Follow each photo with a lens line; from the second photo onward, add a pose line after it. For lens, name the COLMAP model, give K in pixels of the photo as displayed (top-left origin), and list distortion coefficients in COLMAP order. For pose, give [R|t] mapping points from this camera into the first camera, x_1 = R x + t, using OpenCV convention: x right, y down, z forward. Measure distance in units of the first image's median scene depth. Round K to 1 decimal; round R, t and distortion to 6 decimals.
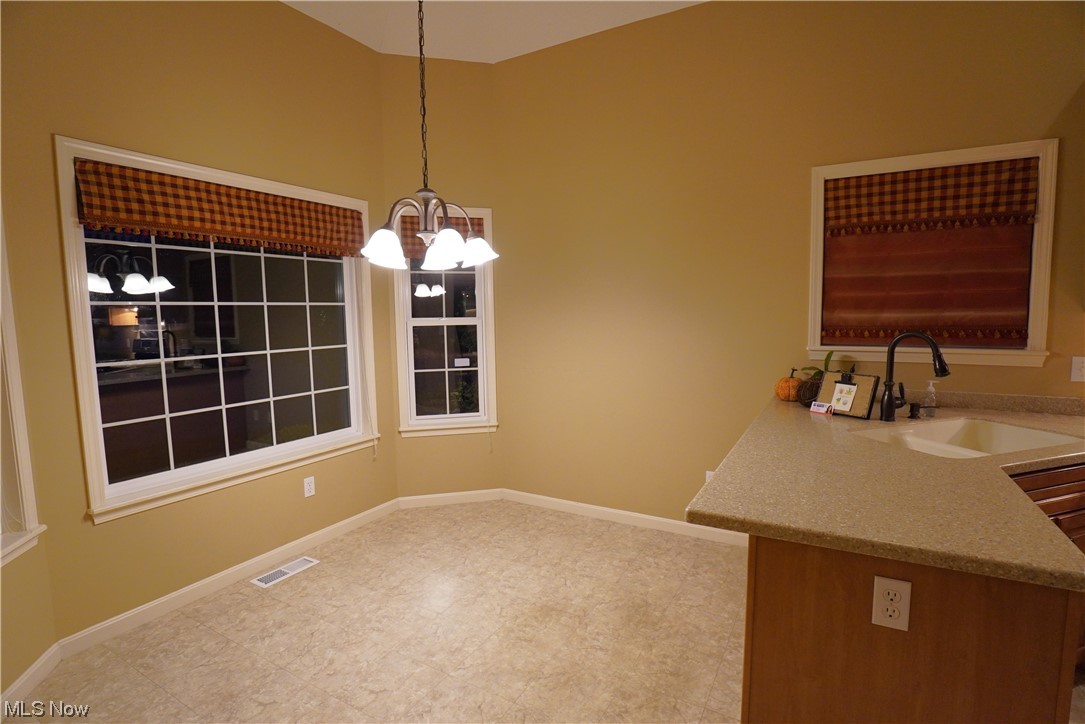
lens RADIAL K [[525.2, 0, 544.1], [0, 525.2, 361.8], [0, 0, 1]] dist [-0.043484, 0.008694]
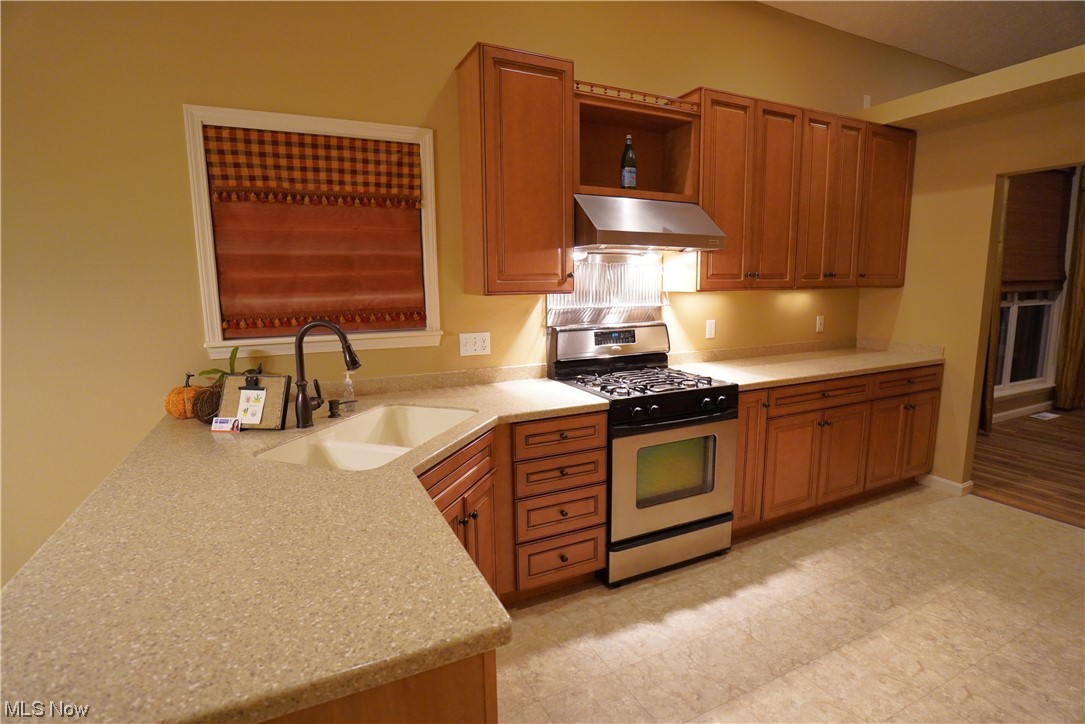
lens RADIAL K [[525.2, 0, 546.4], [0, 525.2, 359.3], [0, 0, 1]] dist [-0.043484, 0.008694]
pose [[0.564804, -0.112037, 0.817585, 0.191482], [0.081267, 0.993477, 0.079999, -0.029650], [-0.821214, 0.021259, 0.570224, 0.175325]]
